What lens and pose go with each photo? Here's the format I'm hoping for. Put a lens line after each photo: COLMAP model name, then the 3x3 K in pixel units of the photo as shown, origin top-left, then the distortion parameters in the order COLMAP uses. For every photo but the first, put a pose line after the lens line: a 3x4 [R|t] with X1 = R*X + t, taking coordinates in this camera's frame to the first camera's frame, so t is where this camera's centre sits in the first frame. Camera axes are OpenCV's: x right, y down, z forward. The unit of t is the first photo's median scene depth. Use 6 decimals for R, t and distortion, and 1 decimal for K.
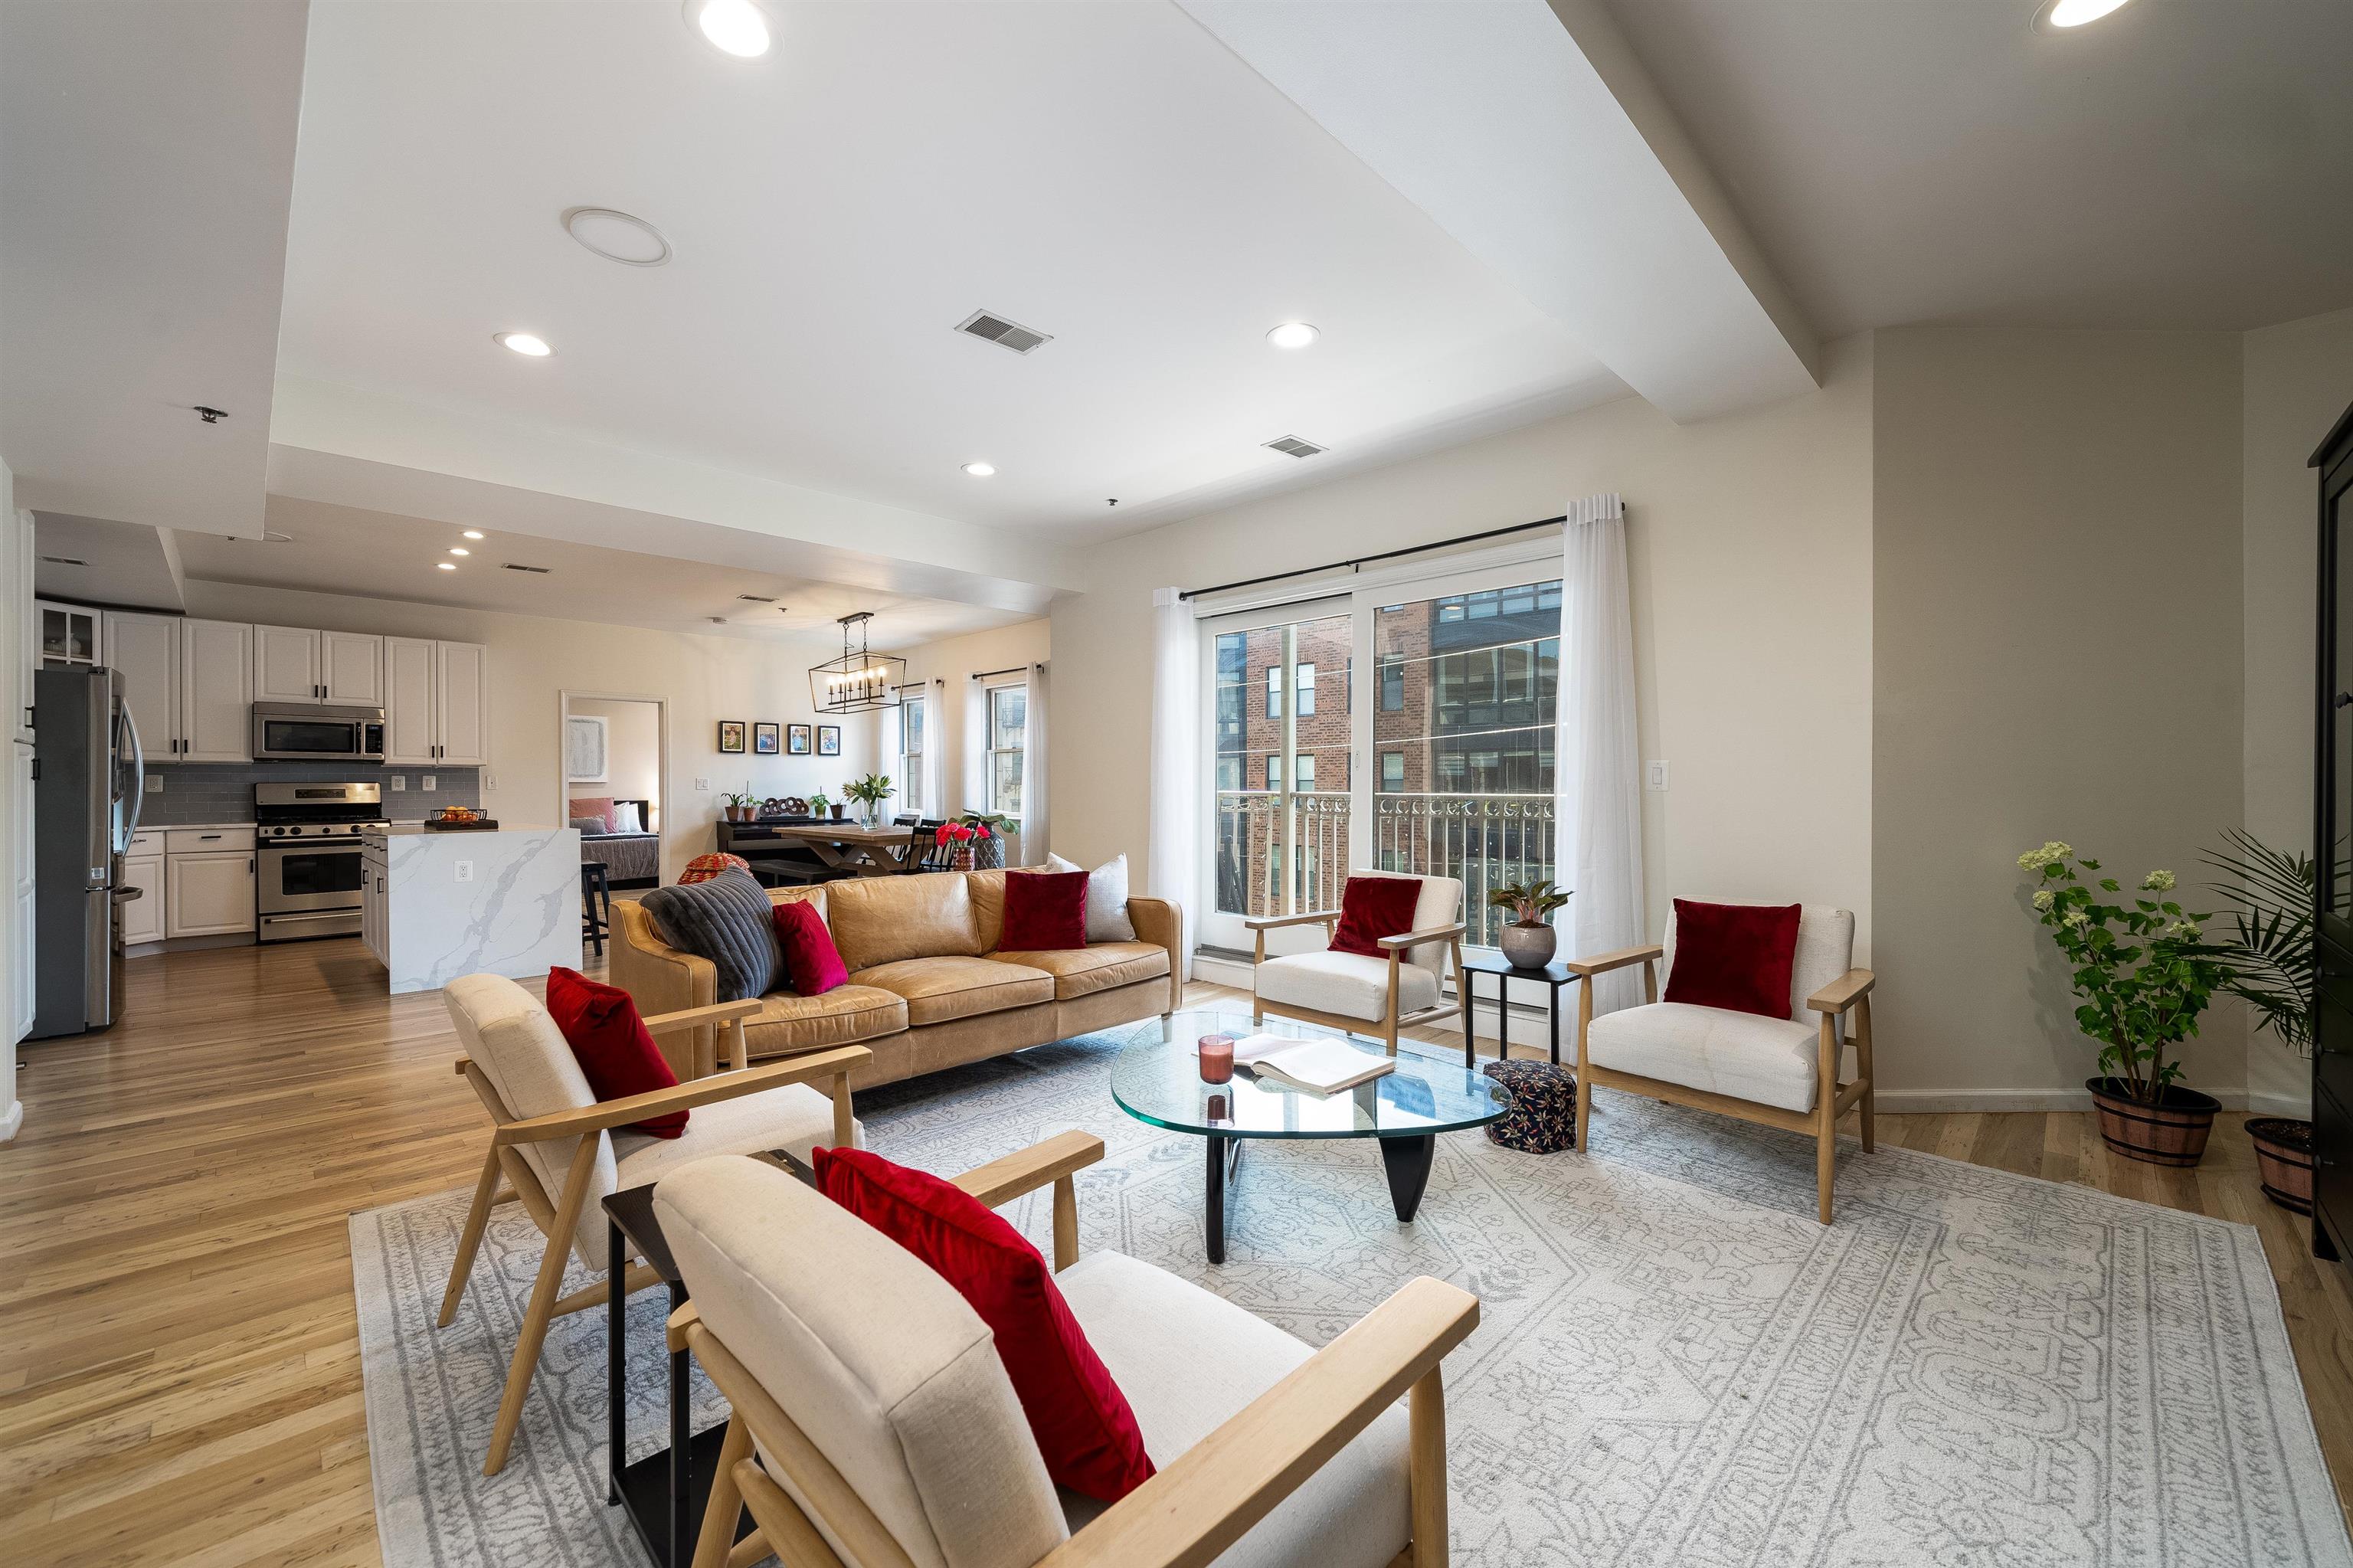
lens RADIAL K [[933.8, 0, 1176.5], [0, 933.8, 784.0], [0, 0, 1]] dist [-0.000510, -0.000152]
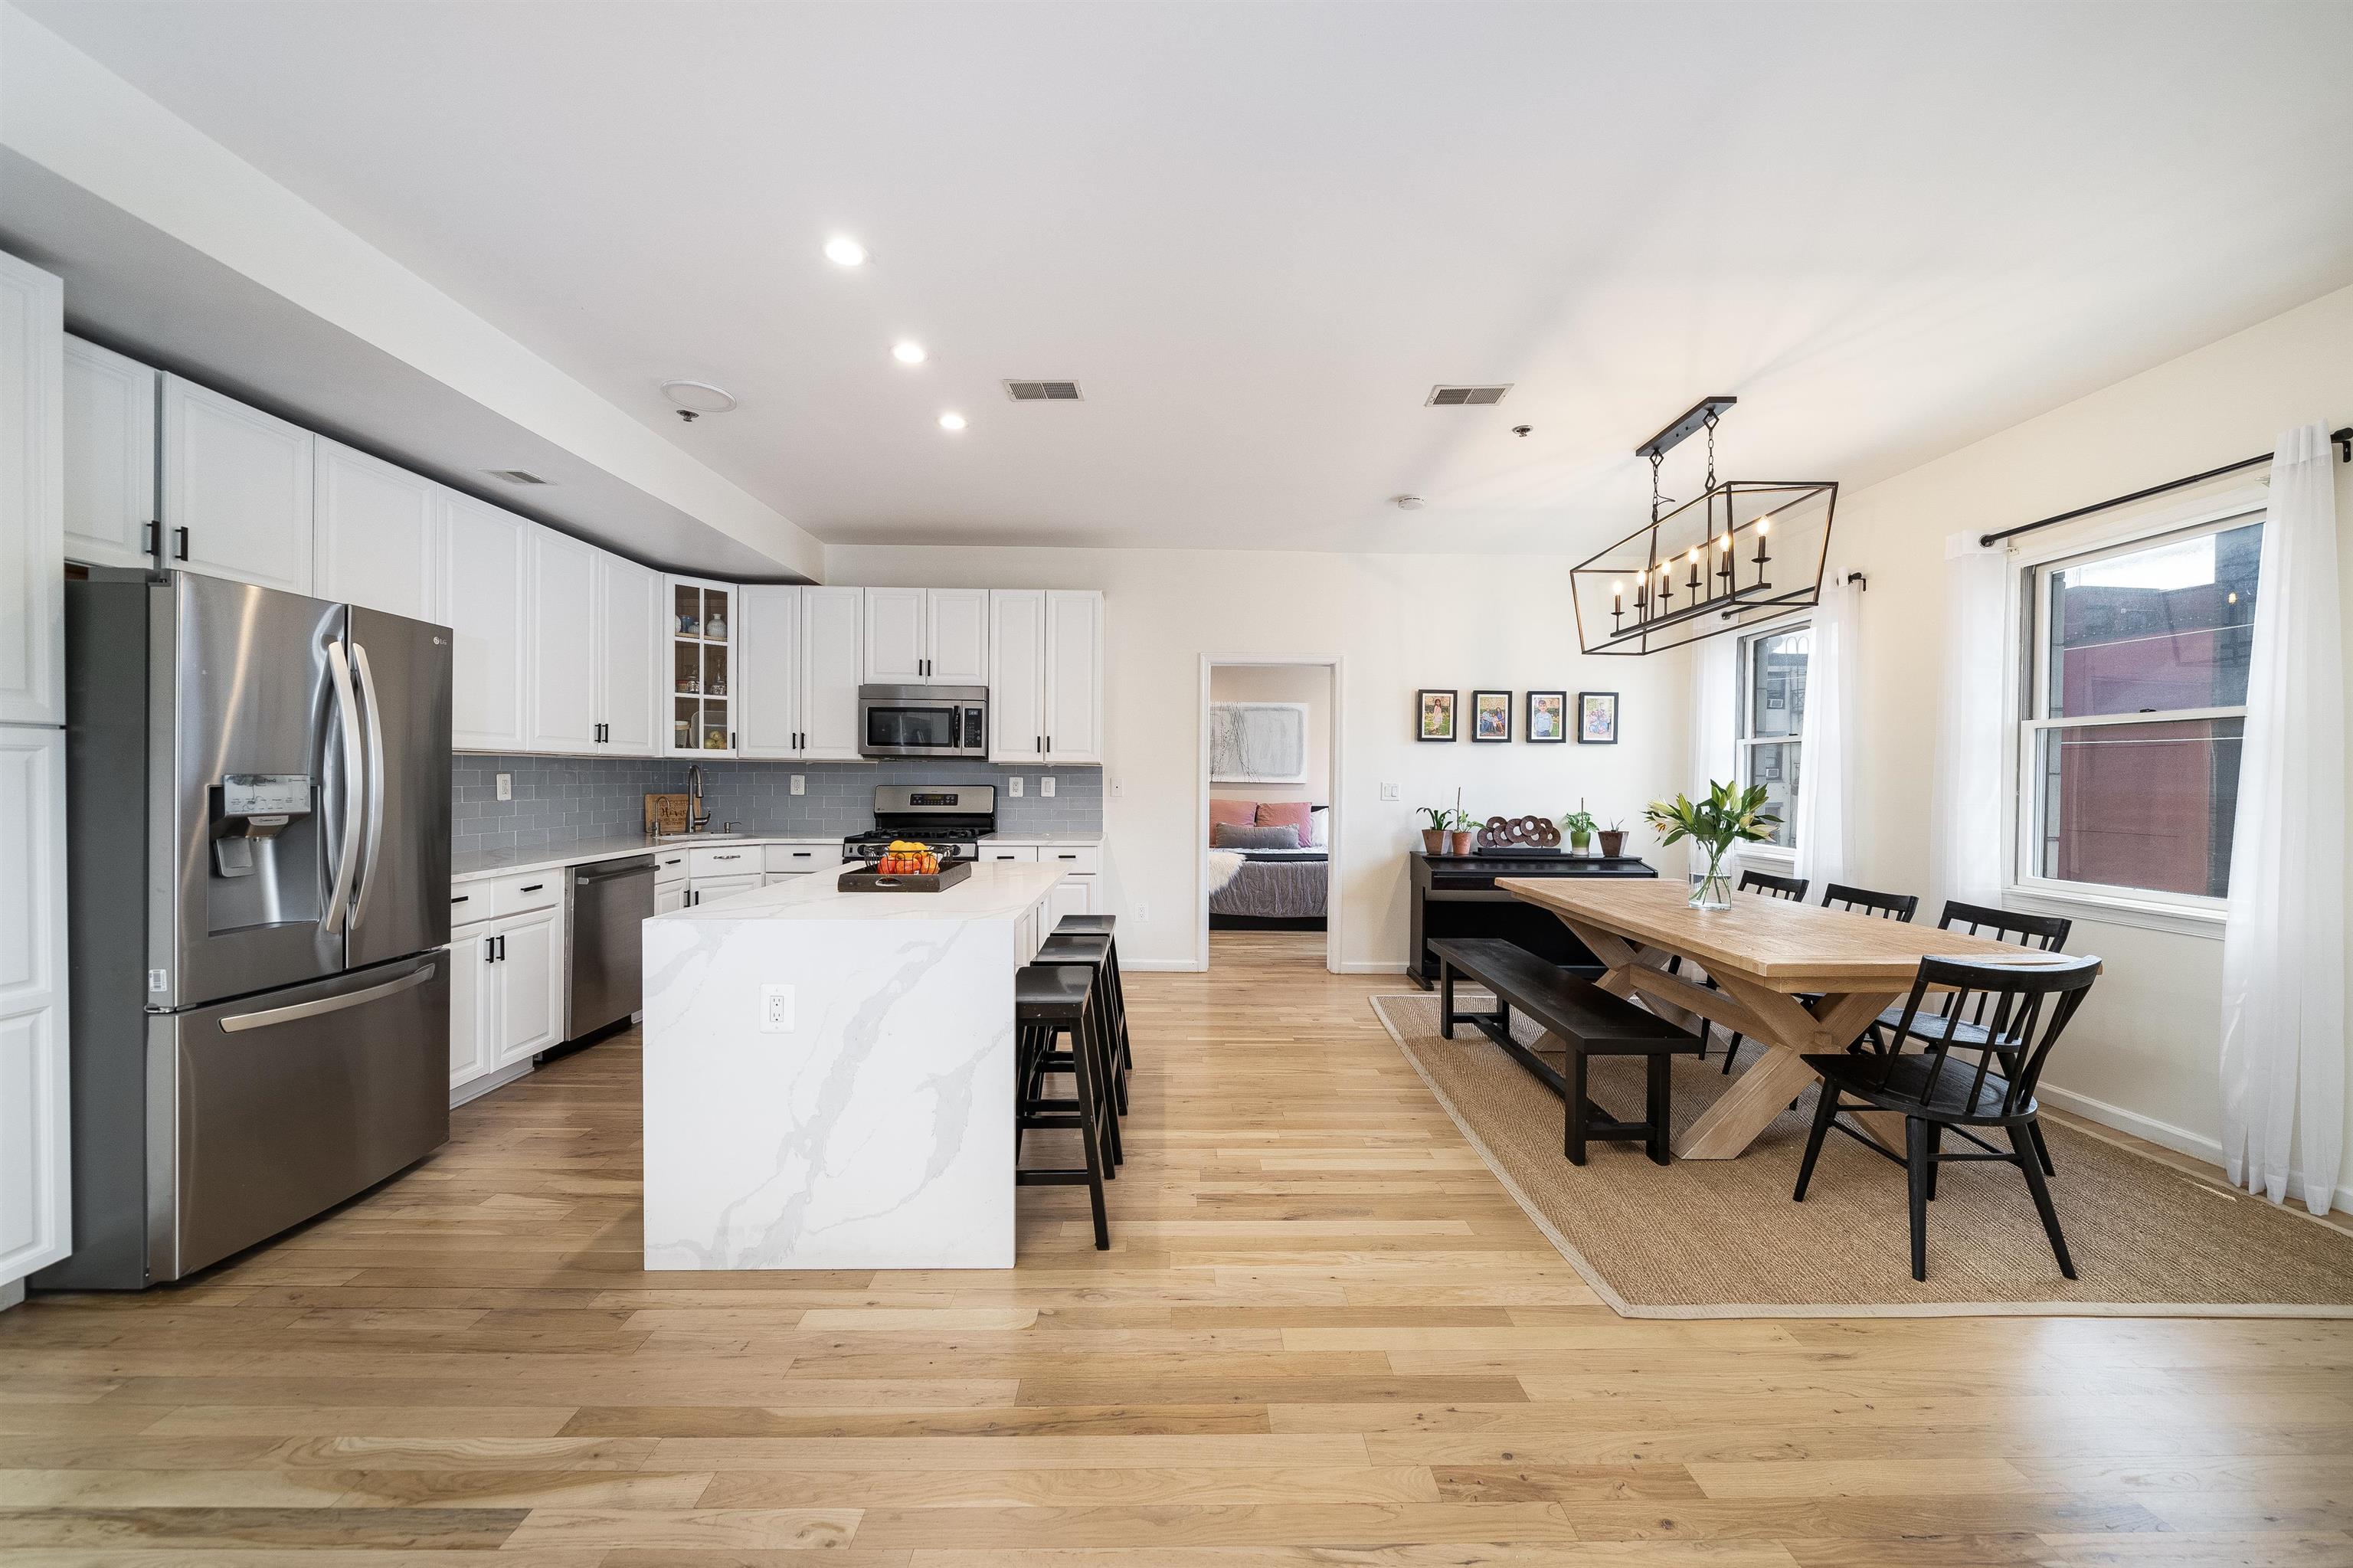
lens RADIAL K [[867.9, 0, 1177.9], [0, 867.9, 792.1], [0, 0, 1]] dist [-0.001181, -0.000023]
pose [[0.714104, 0.021115, -0.699721, -0.254340], [-0.010321, 0.999754, 0.019636, -0.012209], [0.699963, -0.006801, 0.714146, 0.610960]]
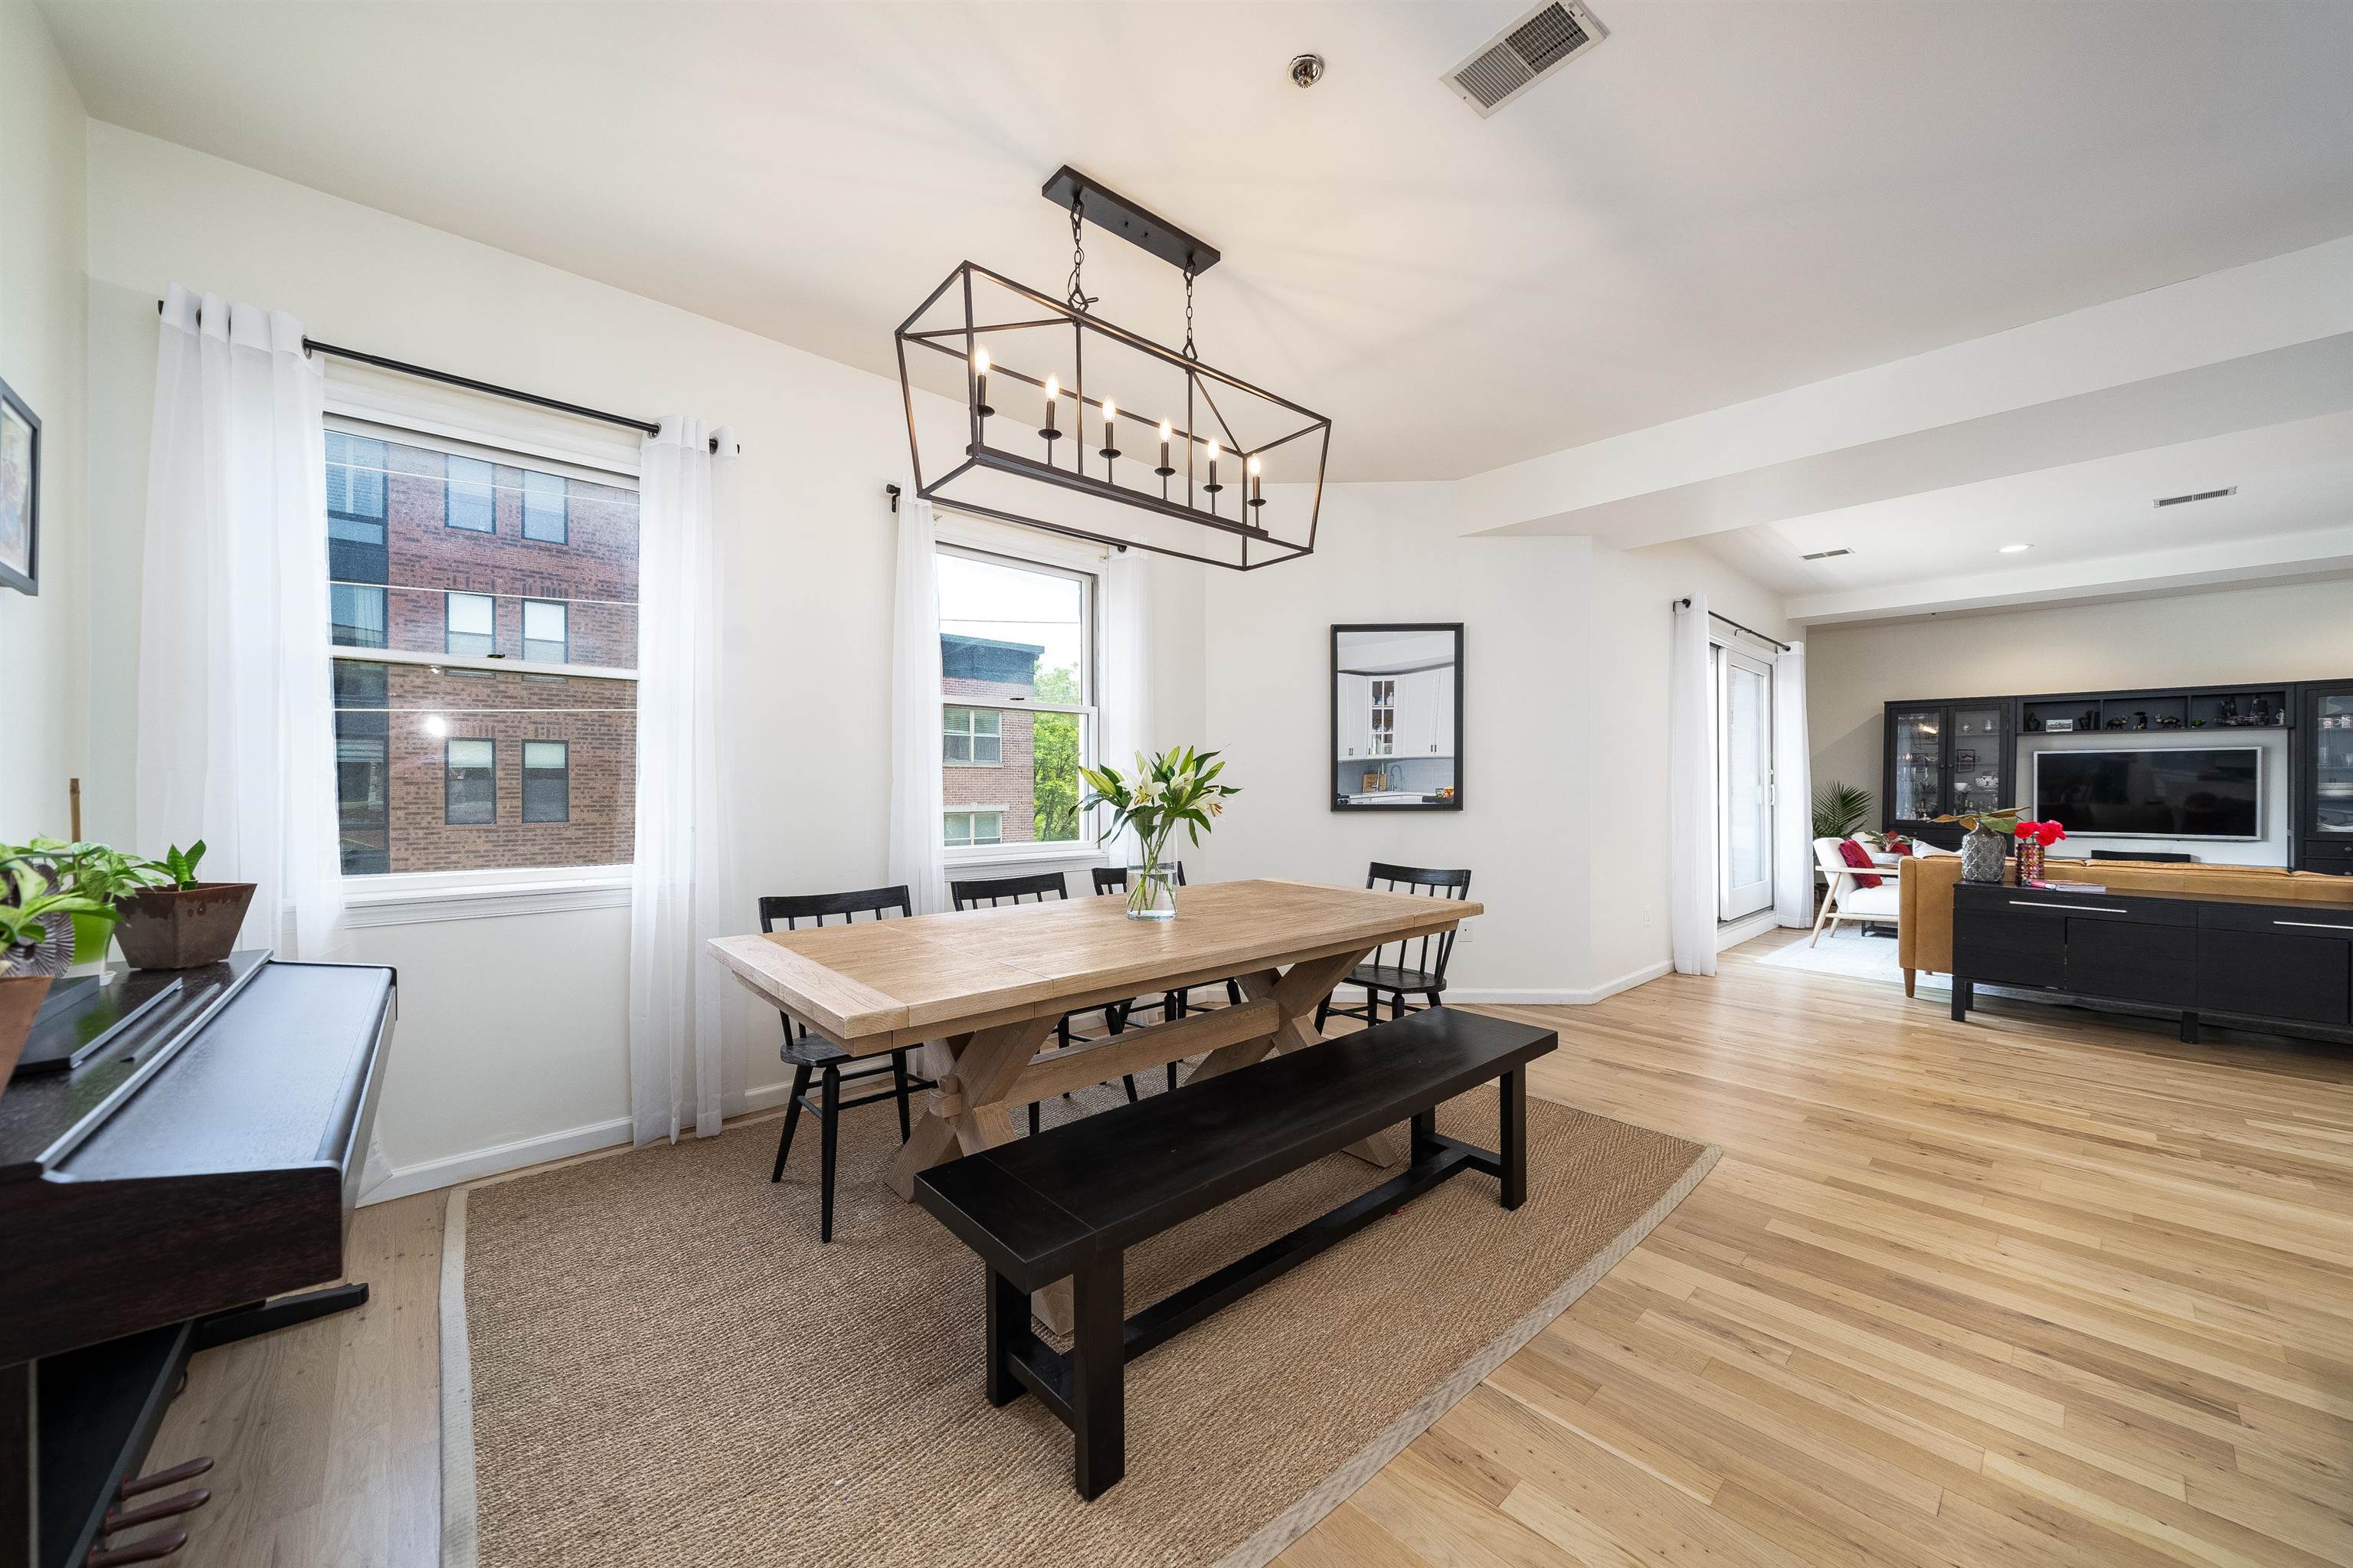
lens RADIAL K [[840.2, 0, 1176.5], [0, 840.2, 784.0], [0, 0, 1]] dist [-0.007123, 0.000020]
pose [[0.050221, 0.011013, 0.998677, -0.699610], [-0.000893, 0.999939, -0.010982, 0.007112], [-0.998738, -0.000340, 0.050227, 1.106805]]
